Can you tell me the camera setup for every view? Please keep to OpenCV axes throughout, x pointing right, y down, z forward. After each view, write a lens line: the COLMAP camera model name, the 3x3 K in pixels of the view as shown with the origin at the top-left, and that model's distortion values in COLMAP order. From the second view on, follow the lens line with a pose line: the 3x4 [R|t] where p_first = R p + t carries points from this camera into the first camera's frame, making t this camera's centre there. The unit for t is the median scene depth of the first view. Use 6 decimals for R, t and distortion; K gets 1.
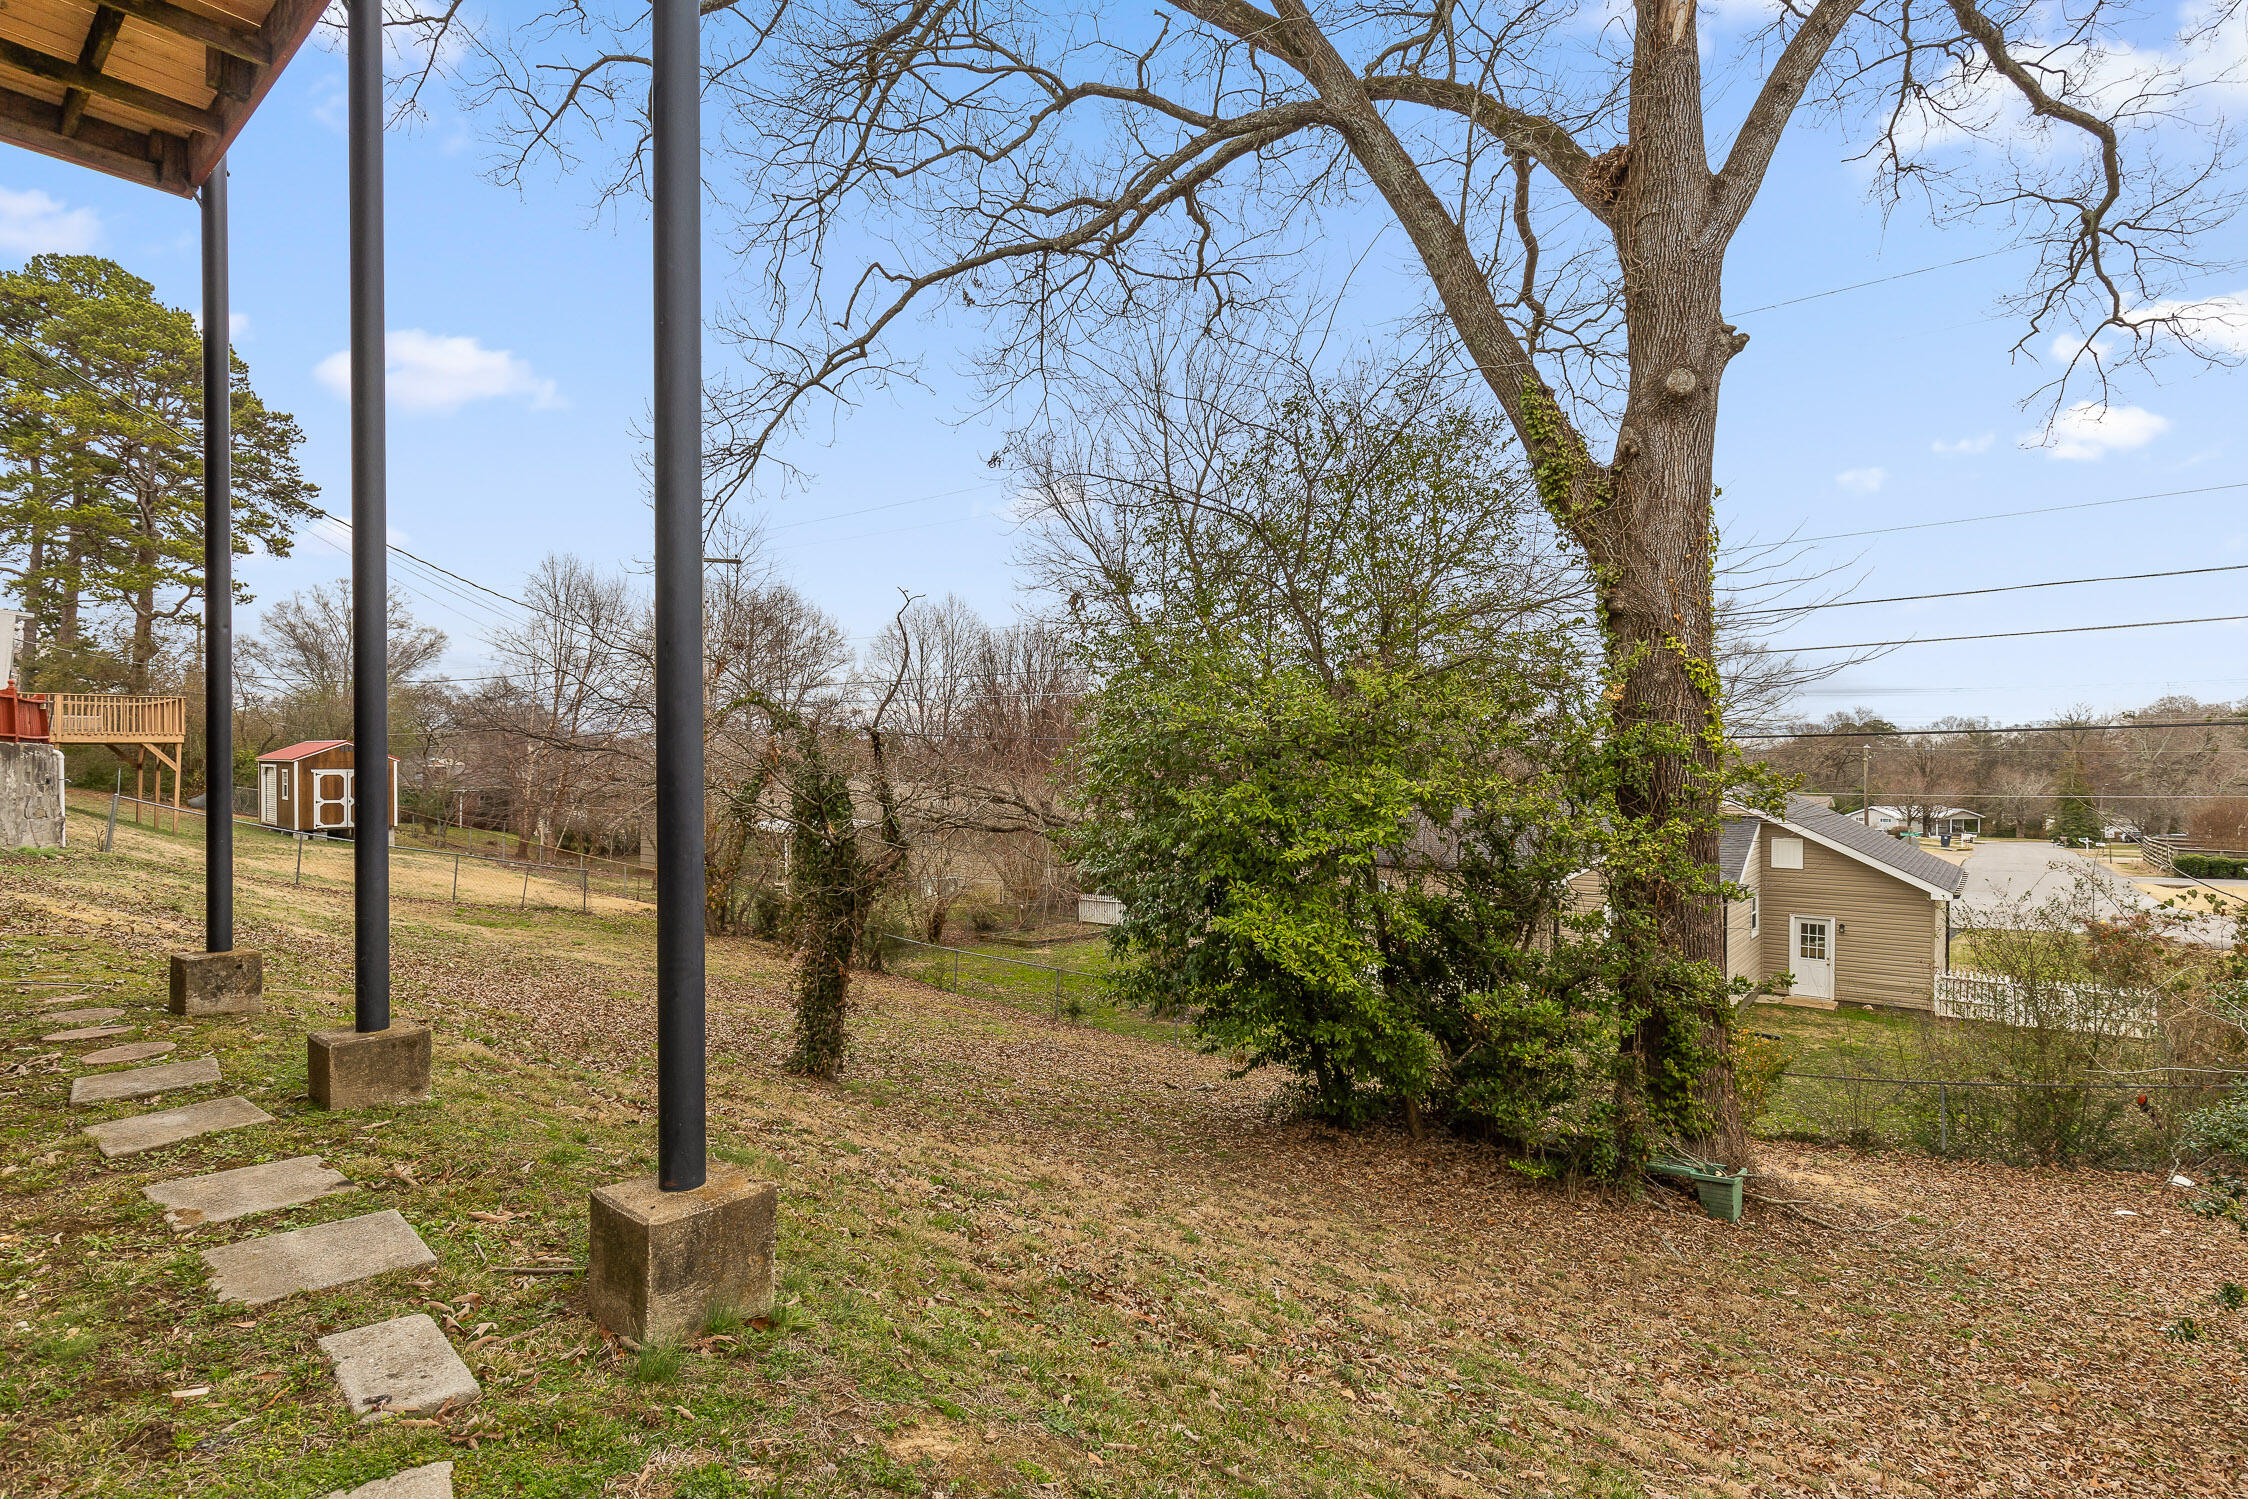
lens RADIAL K [[1134.0, 0, 998.8], [0, 1134.0, 756.0], [0, 0, 1]] dist [-0.014536, 0.001457]
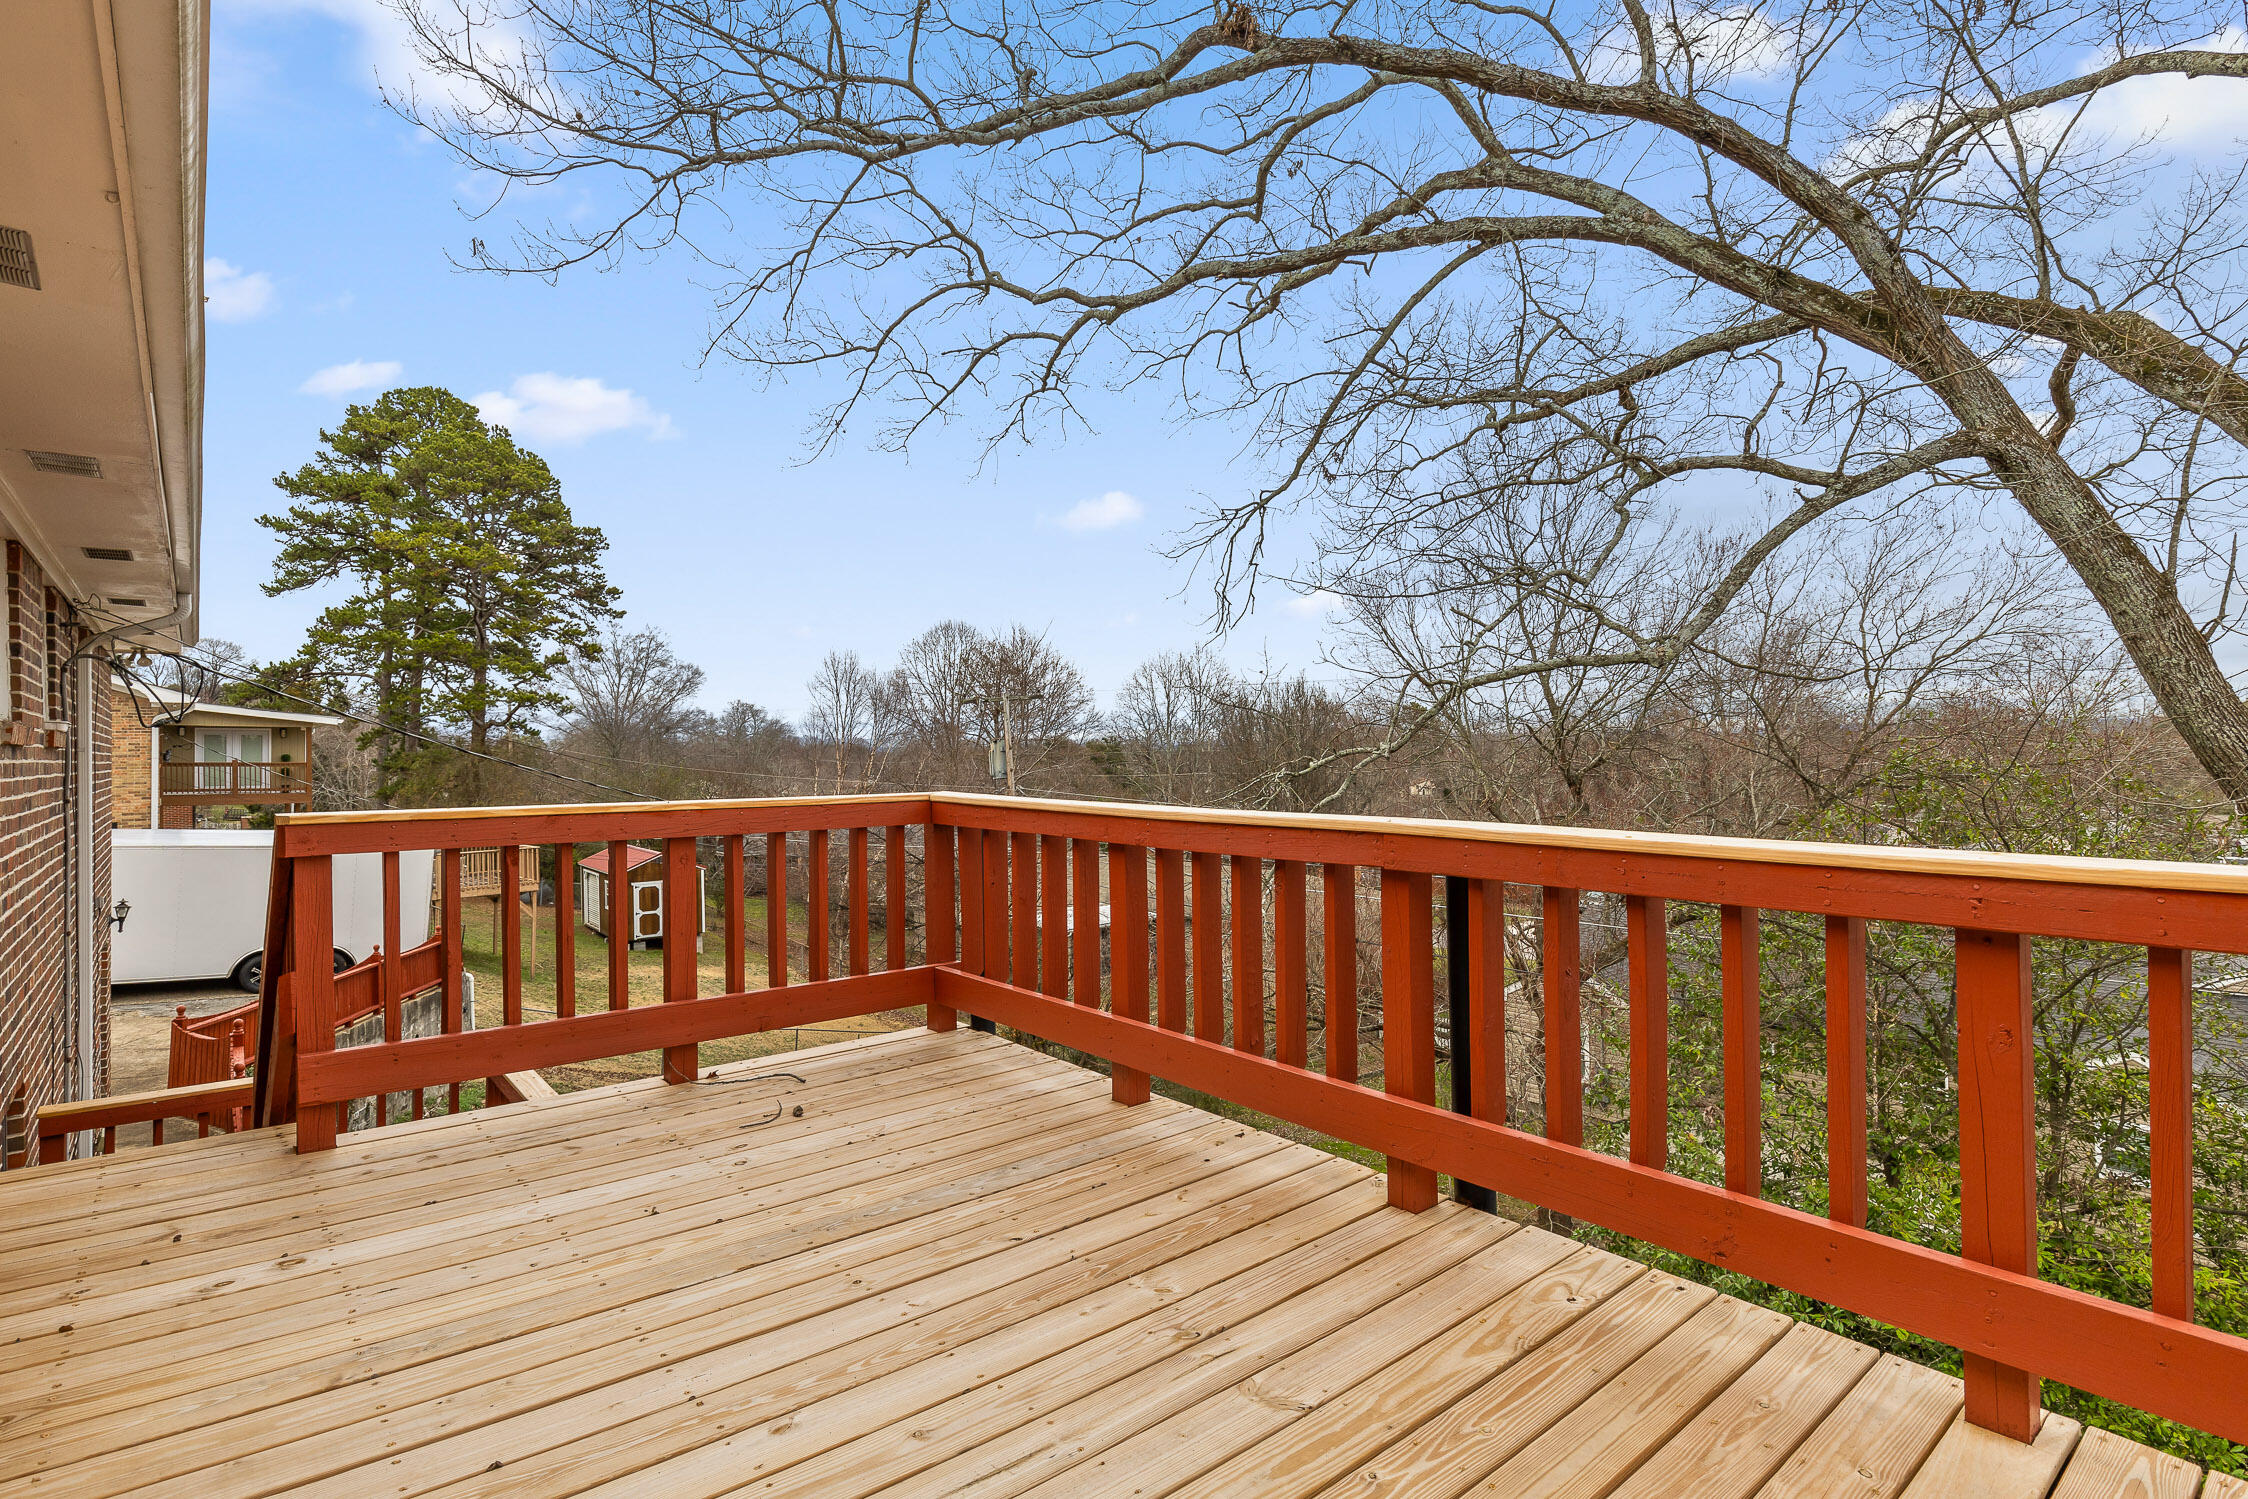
lens RADIAL K [[1134.0, 0, 998.8], [0, 1134.0, 756.0], [0, 0, 1]] dist [-0.014536, 0.001457]
pose [[0.981110, -0.012691, -0.193032, -0.062548], [0.010286, 0.999857, -0.013454, -0.088427], [0.193175, 0.011214, 0.981100, 0.020403]]
